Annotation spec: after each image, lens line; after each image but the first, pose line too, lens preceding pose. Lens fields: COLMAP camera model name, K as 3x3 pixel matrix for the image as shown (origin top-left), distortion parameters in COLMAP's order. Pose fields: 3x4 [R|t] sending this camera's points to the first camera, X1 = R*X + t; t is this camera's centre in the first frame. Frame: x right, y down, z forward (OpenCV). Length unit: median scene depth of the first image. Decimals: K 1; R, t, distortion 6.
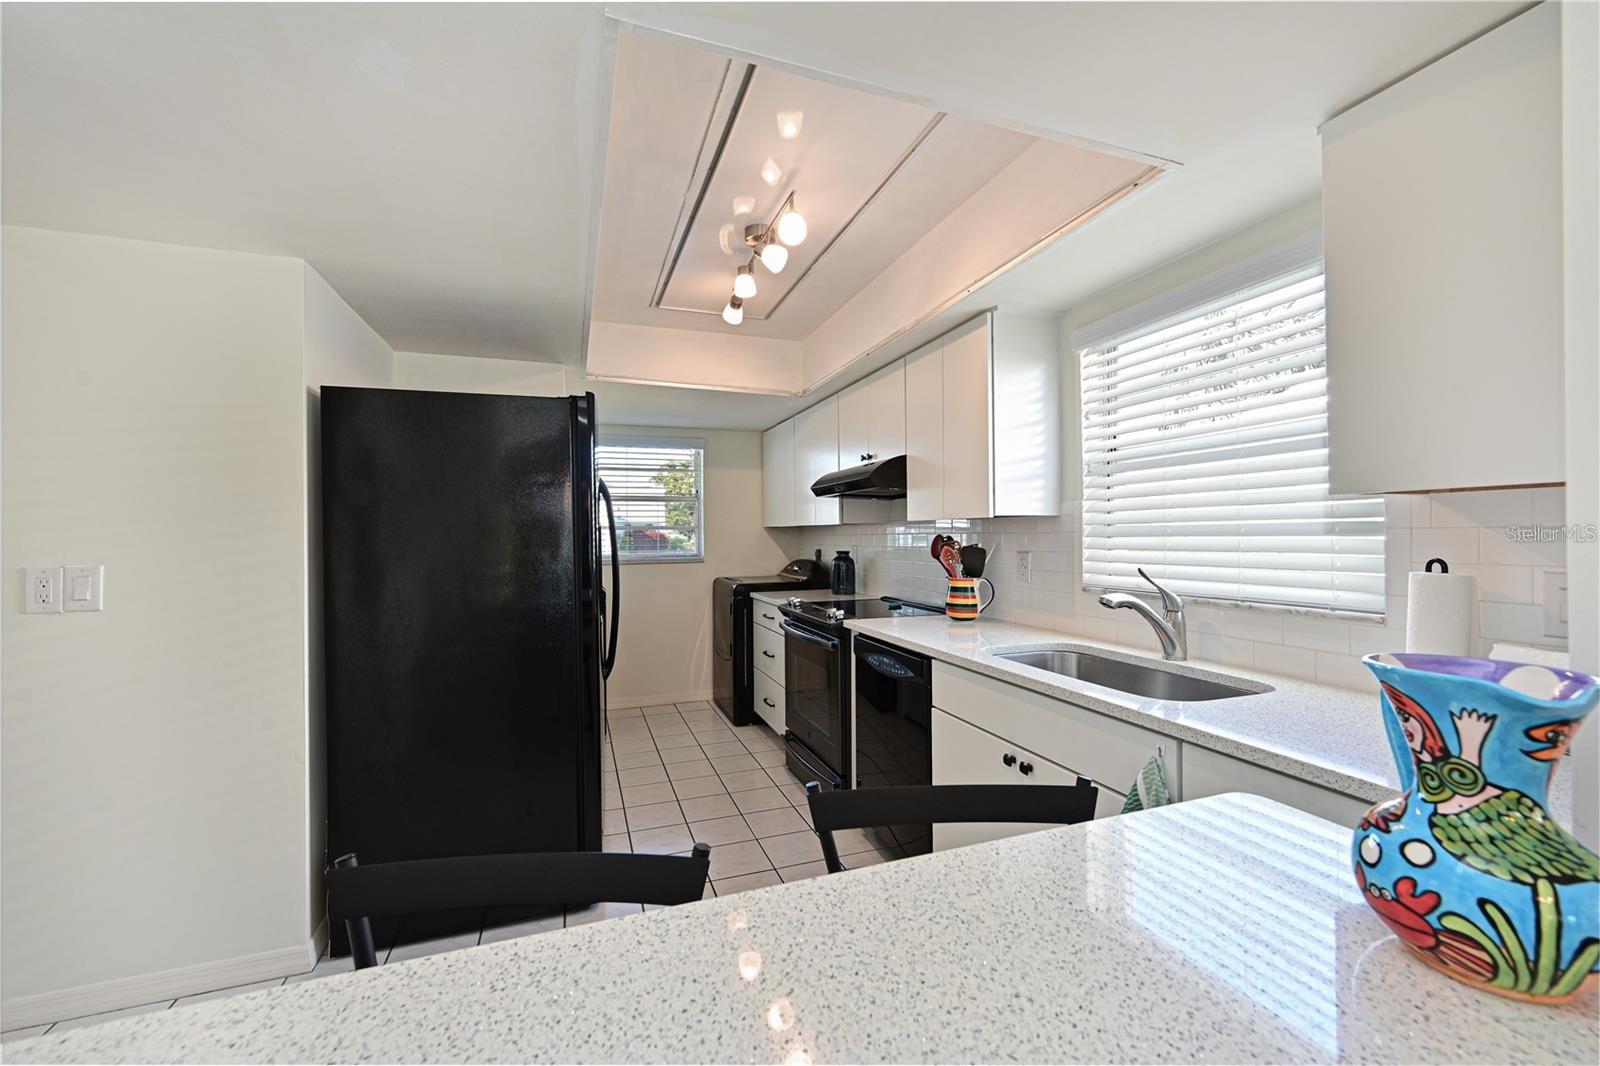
lens RADIAL K [[647.2, 0, 800.8], [0, 647.2, 531.6], [0, 0, 1]] dist [-0.002151, -0.001370]
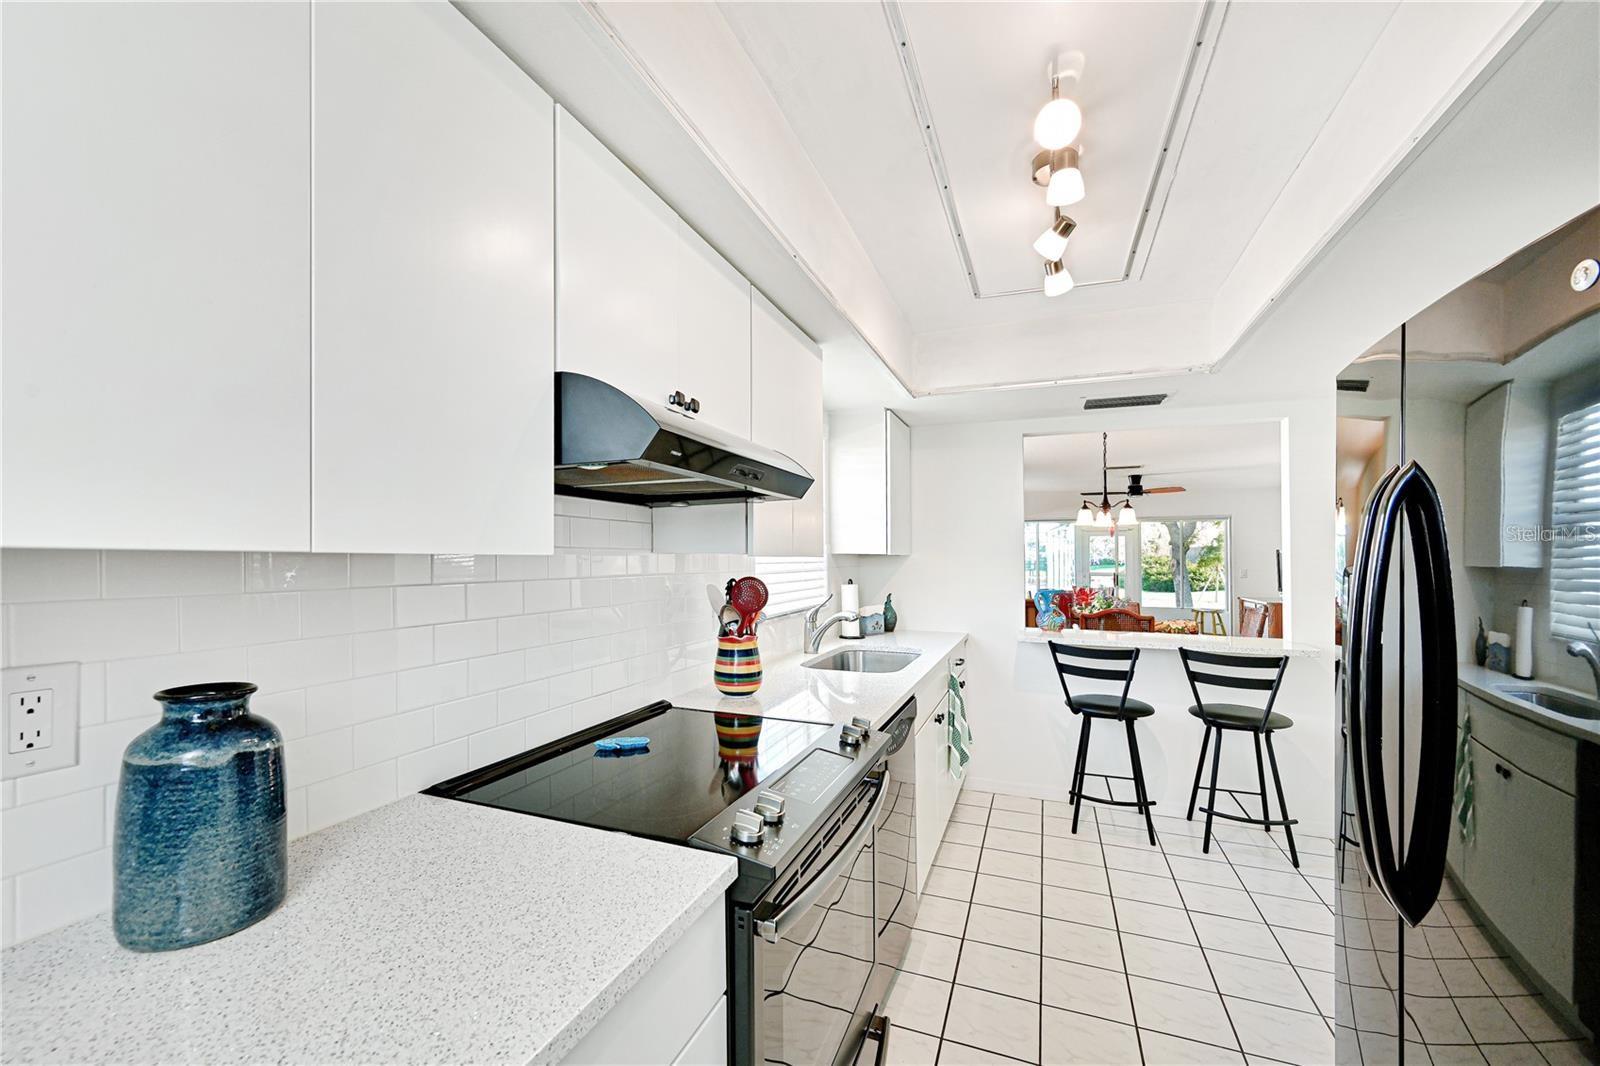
lens RADIAL K [[647.2, 0, 759.9], [0, 647.2, 534.9], [0, 0, 1]] dist [-0.002151, -0.001370]
pose [[-0.726316, 0.029312, 0.686736, -0.264830], [0.000818, 0.999126, -0.041781, -0.013358], [-0.687361, -0.029784, -0.725705, 1.478512]]
